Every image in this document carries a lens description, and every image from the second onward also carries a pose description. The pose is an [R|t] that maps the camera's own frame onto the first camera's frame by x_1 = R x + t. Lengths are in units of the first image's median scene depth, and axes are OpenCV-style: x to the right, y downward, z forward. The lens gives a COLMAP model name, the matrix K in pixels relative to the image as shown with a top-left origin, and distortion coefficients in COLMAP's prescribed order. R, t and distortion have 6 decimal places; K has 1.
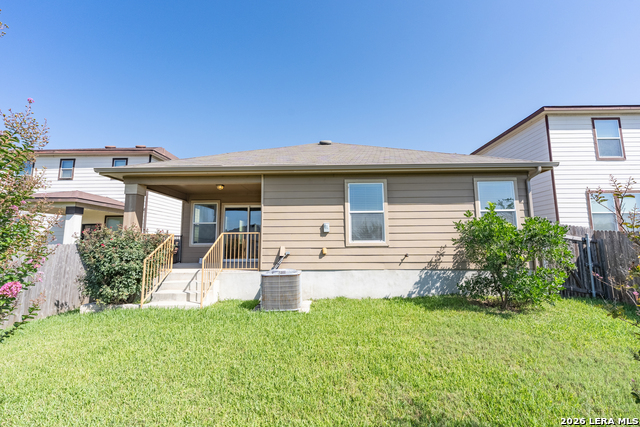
lens RADIAL K [[259.9, 0, 321.1], [0, 259.9, 212.8], [0, 0, 1]] dist [-0.000440, -0.000006]
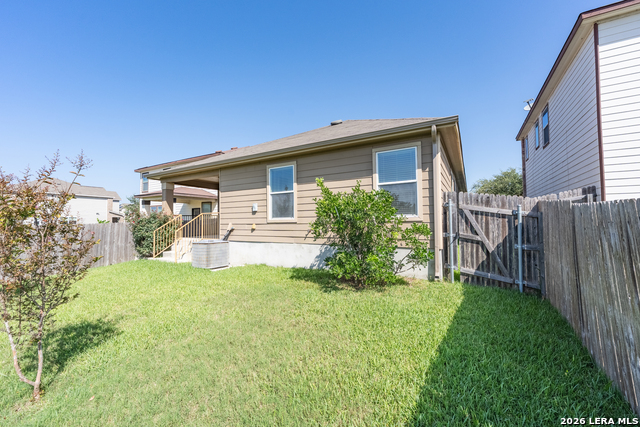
lens RADIAL K [[259.9, 0, 321.5], [0, 259.9, 214.3], [0, 0, 1]] dist [-0.000440, -0.000006]
pose [[0.876727, -0.016839, -0.480693, 0.875105], [0.059764, 0.995456, 0.074131, 0.017693], [0.477261, -0.093721, 0.873750, 0.087162]]
